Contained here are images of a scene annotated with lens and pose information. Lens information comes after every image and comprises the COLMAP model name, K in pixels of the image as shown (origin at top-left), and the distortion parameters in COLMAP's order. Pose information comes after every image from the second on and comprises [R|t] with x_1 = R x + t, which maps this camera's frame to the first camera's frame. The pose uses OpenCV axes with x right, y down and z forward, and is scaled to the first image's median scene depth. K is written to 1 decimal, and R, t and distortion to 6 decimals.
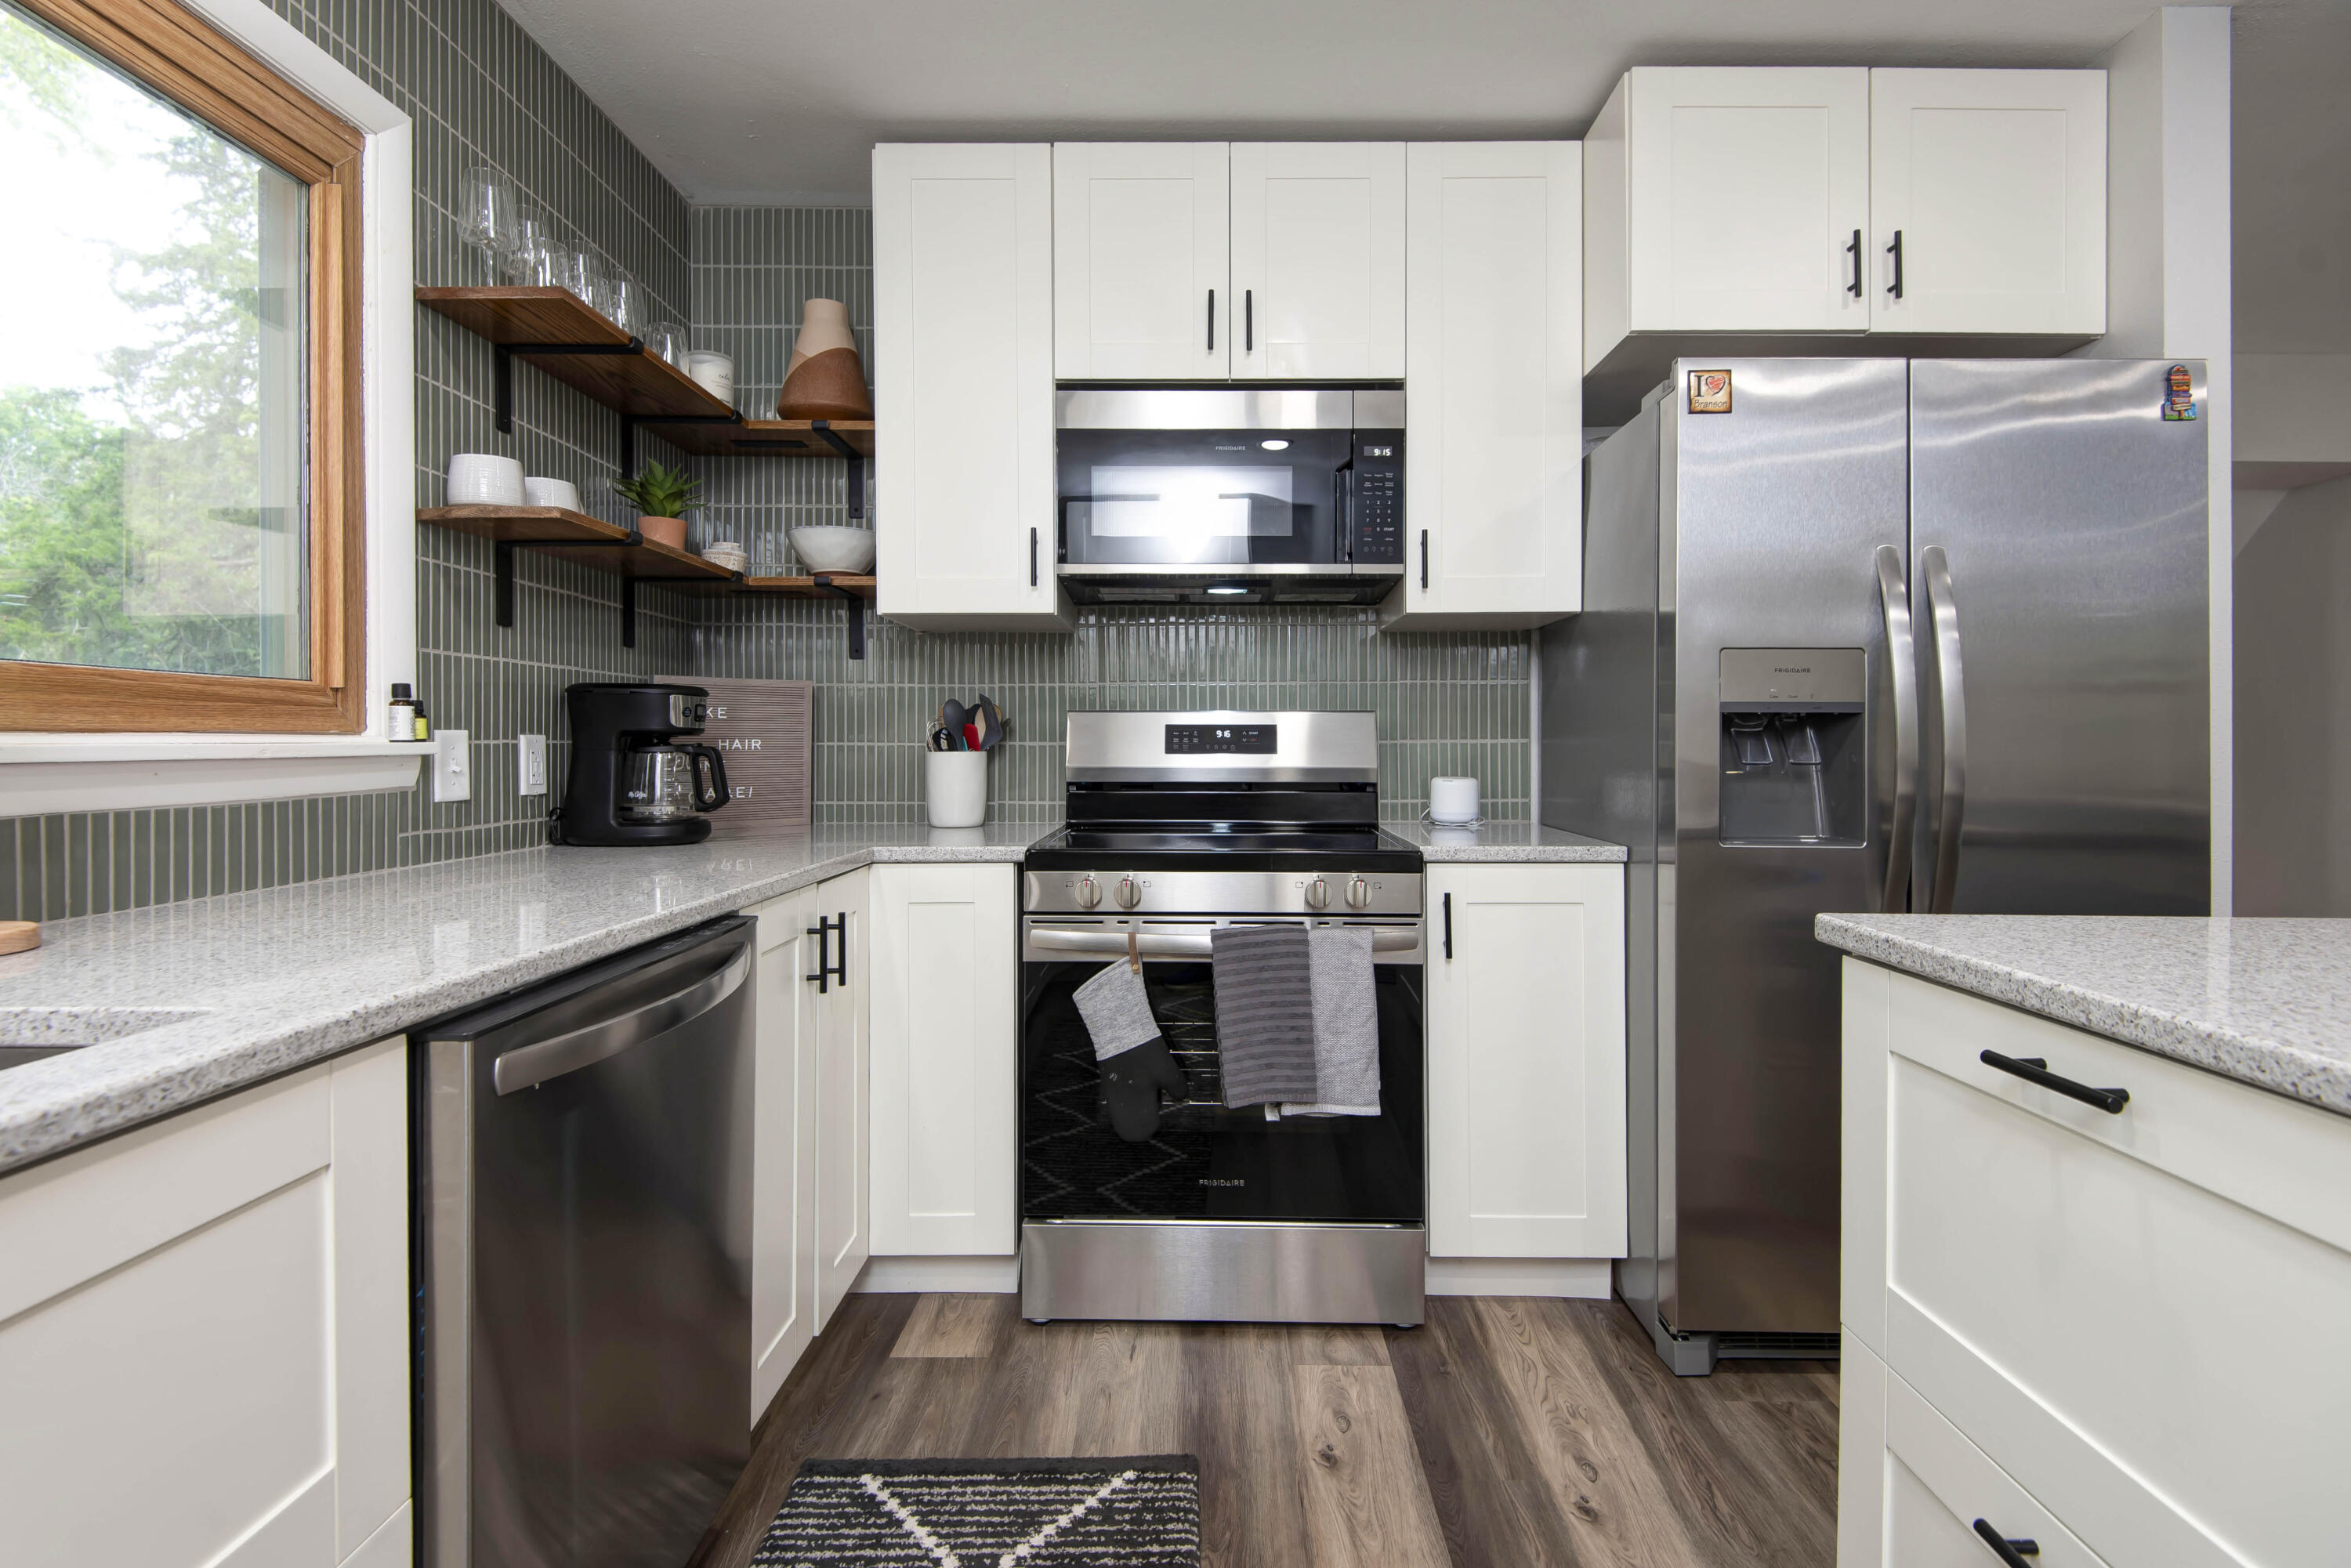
lens RADIAL K [[1090.4, 0, 1208.7], [0, 1090.4, 745.7], [0, 0, 1]] dist [0.028652, -0.016345]
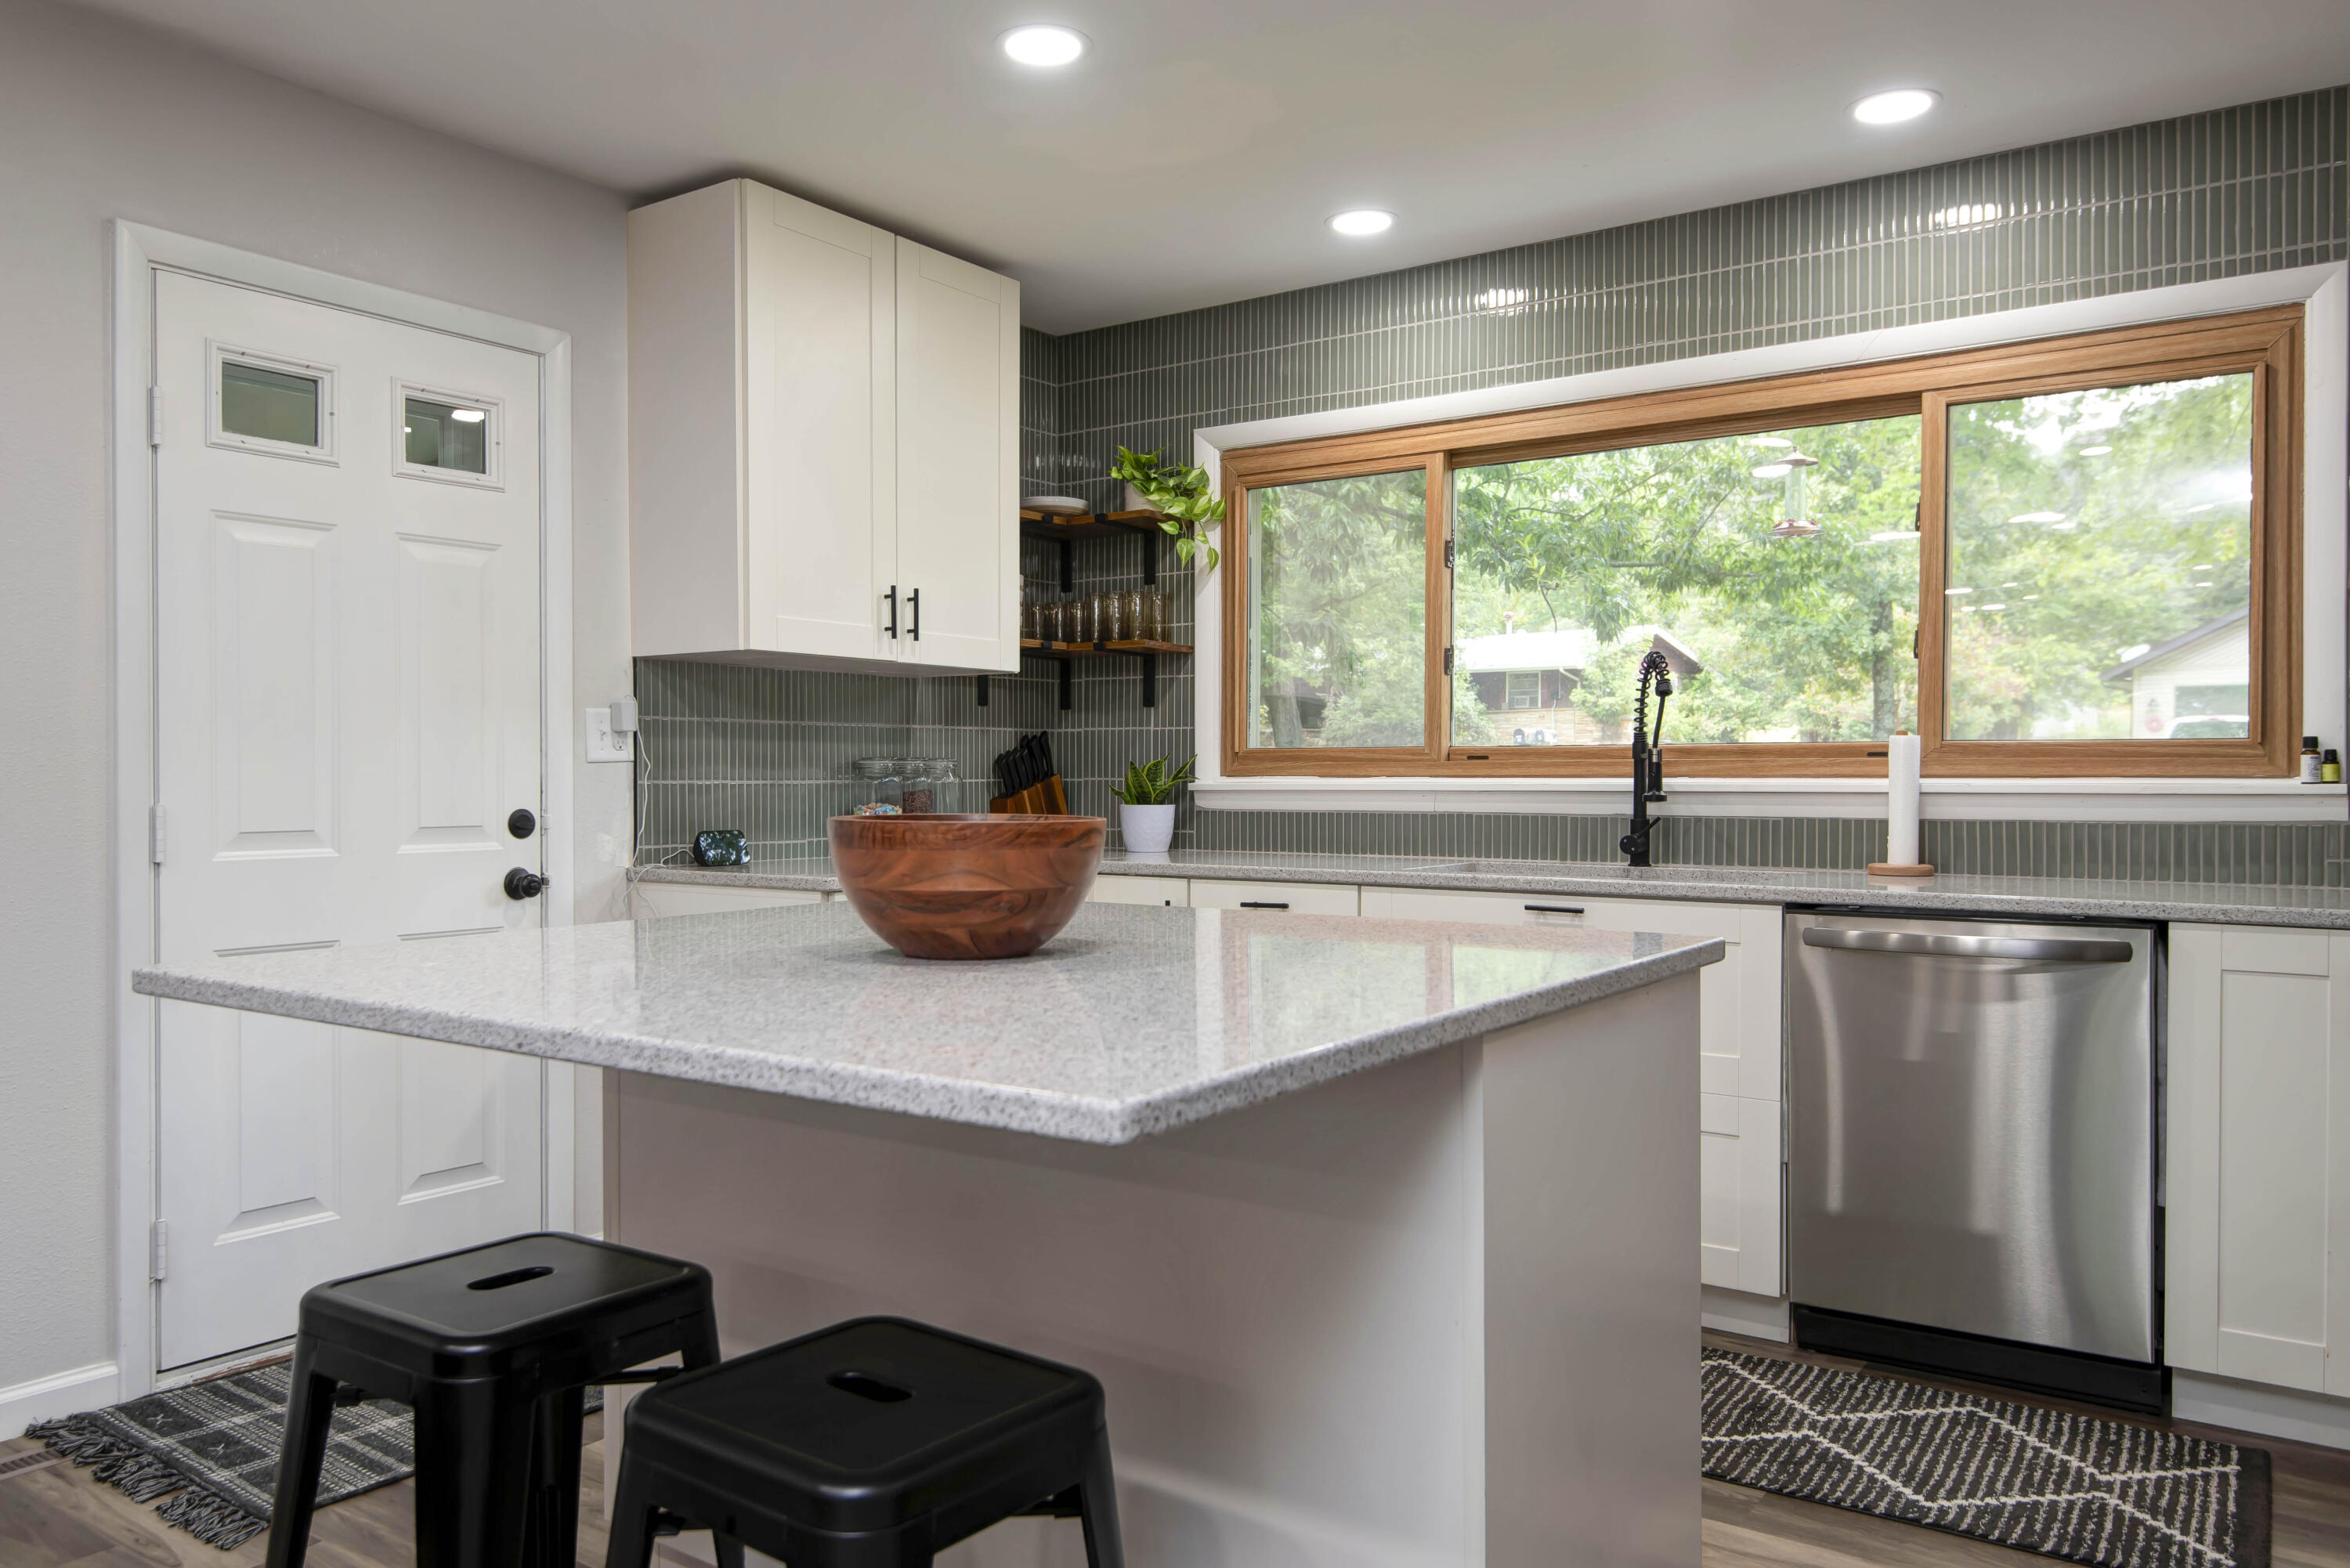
lens RADIAL K [[1671.6, 0, 1119.1], [0, 1671.6, 790.9], [0, 0, 1]] dist [0.001854, 0.000599]
pose [[-0.589781, 0.008030, -0.807524, 1.338102], [-0.003644, 0.999914, 0.012604, -0.012121], [0.807555, 0.010376, -0.589701, 0.871631]]
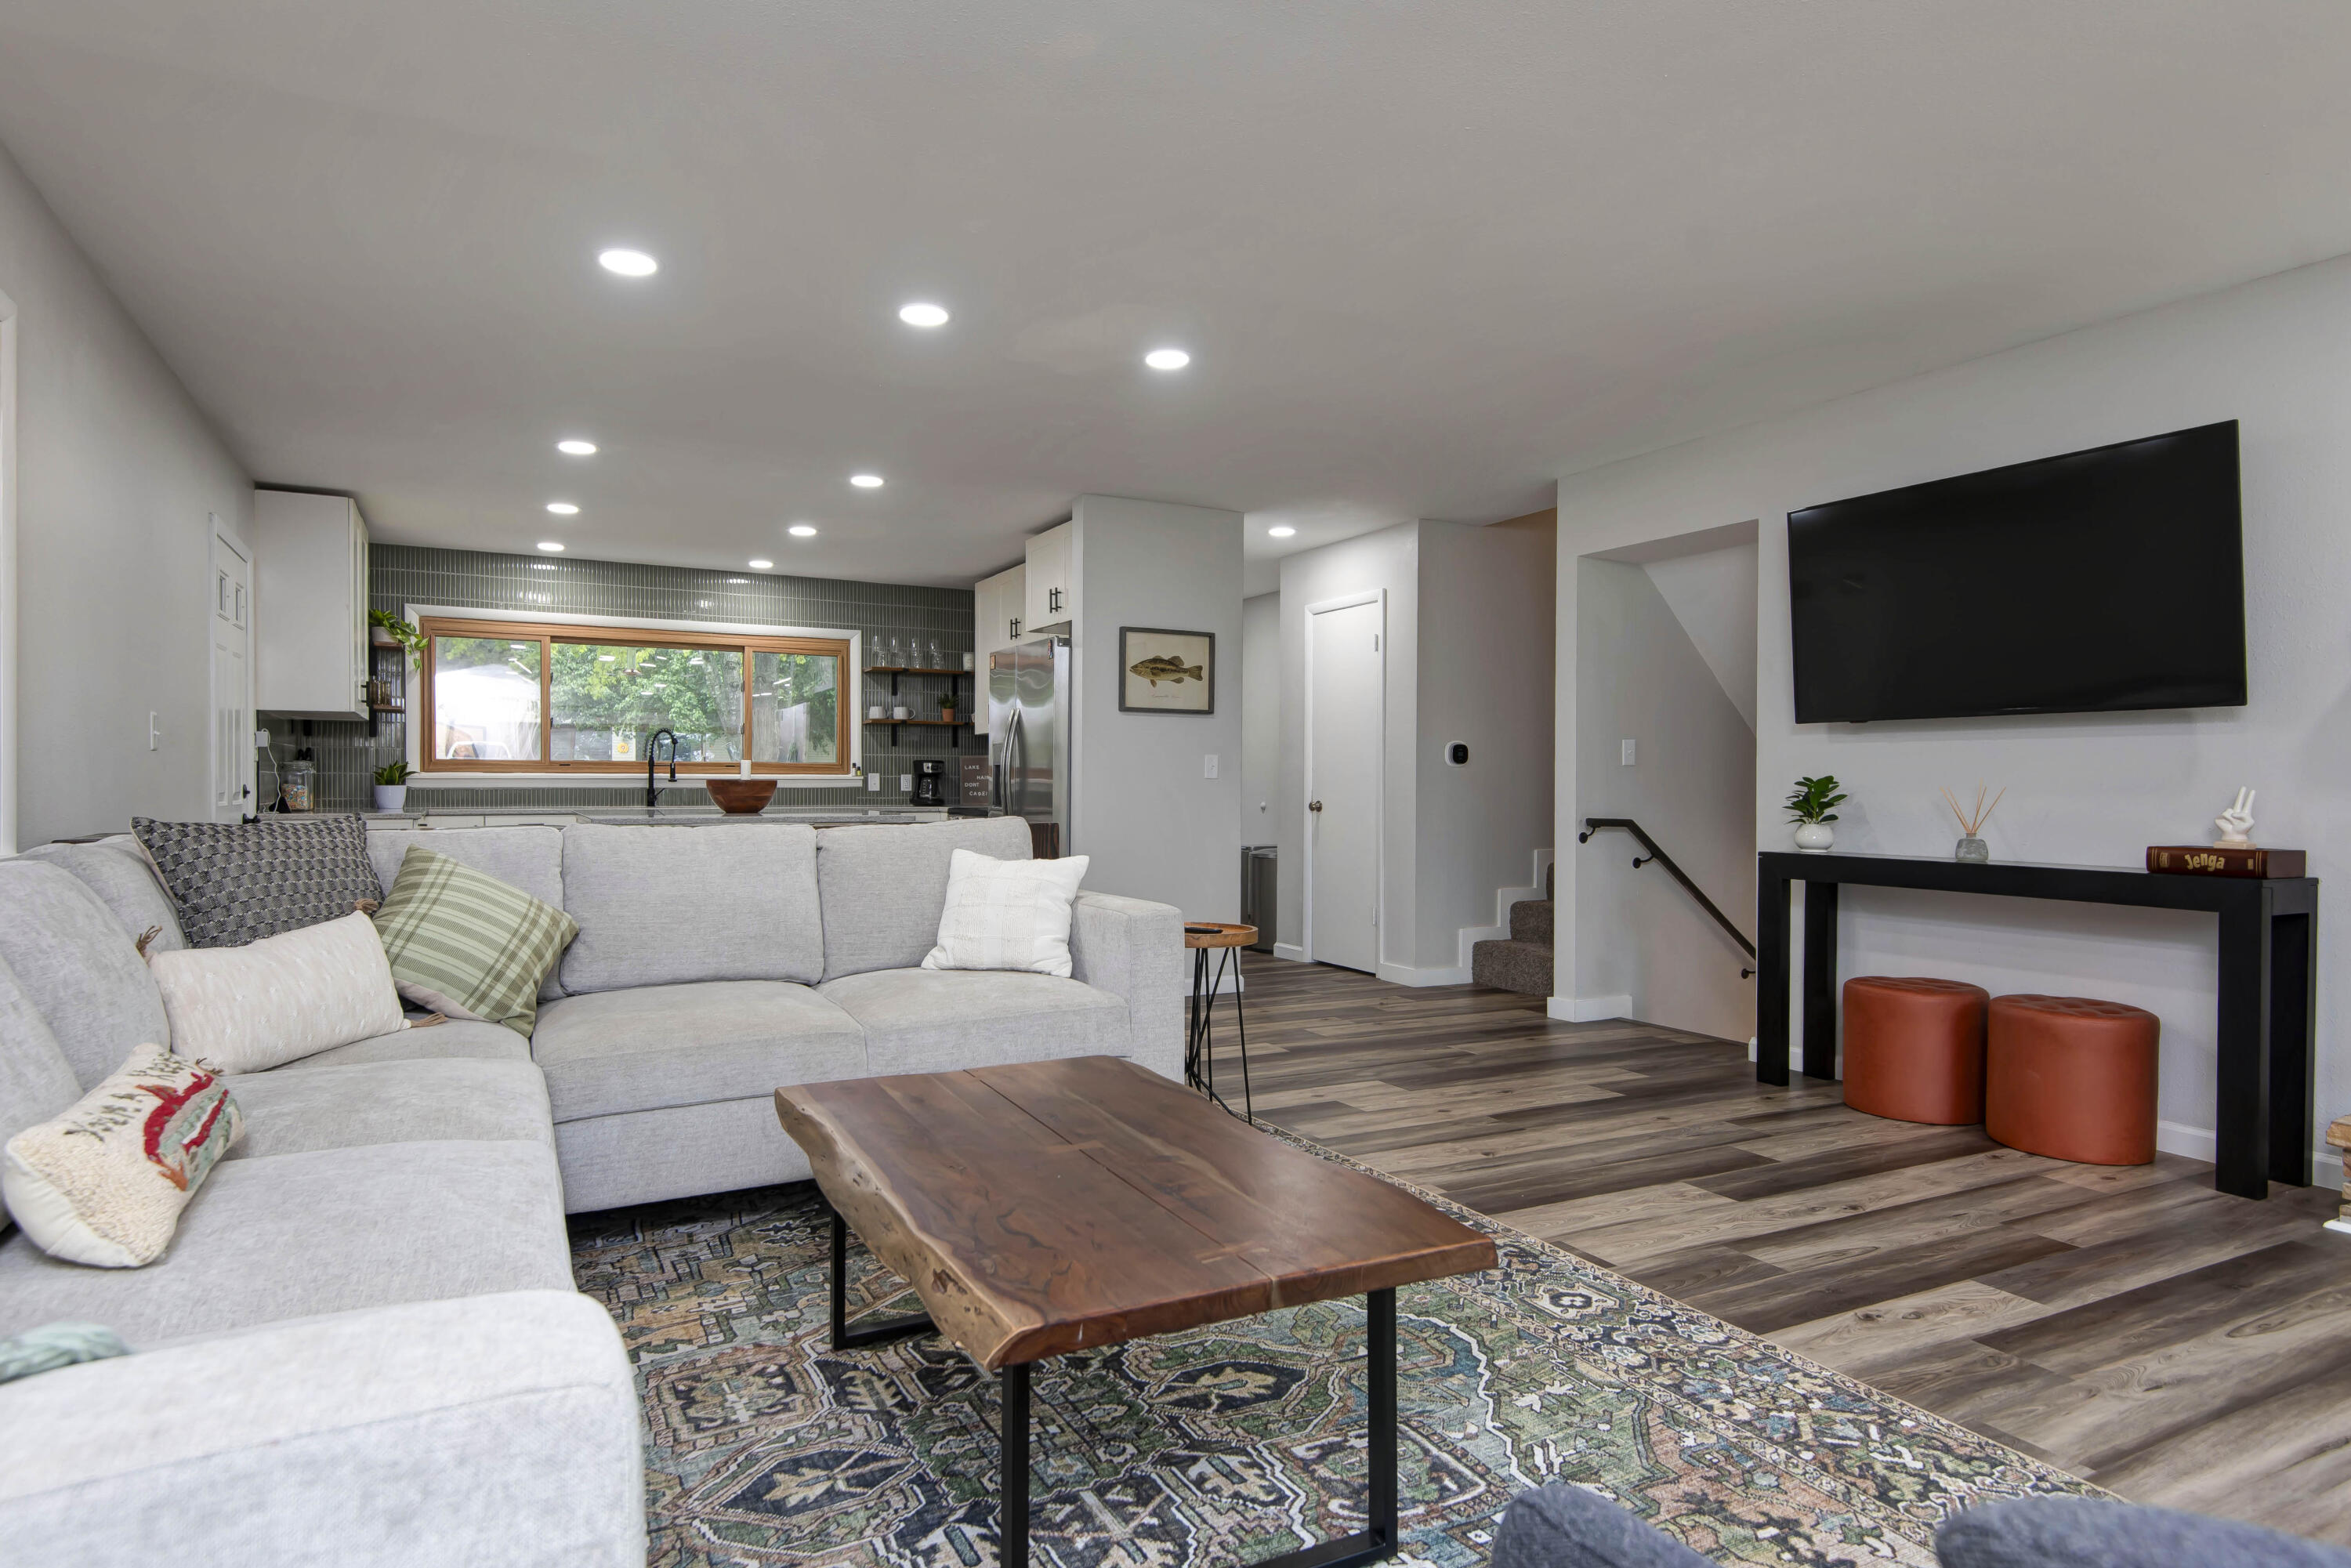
lens RADIAL K [[1254.0, 0, 1143.0], [0, 1254.0, 788.1], [0, 0, 1]] dist [0.047496, -0.036391]
pose [[0.449174, 0.005064, -0.893430, 3.617045], [-0.005596, 0.999980, 0.002854, 0.021302], [0.893427, 0.003718, 0.449193, -0.187220]]
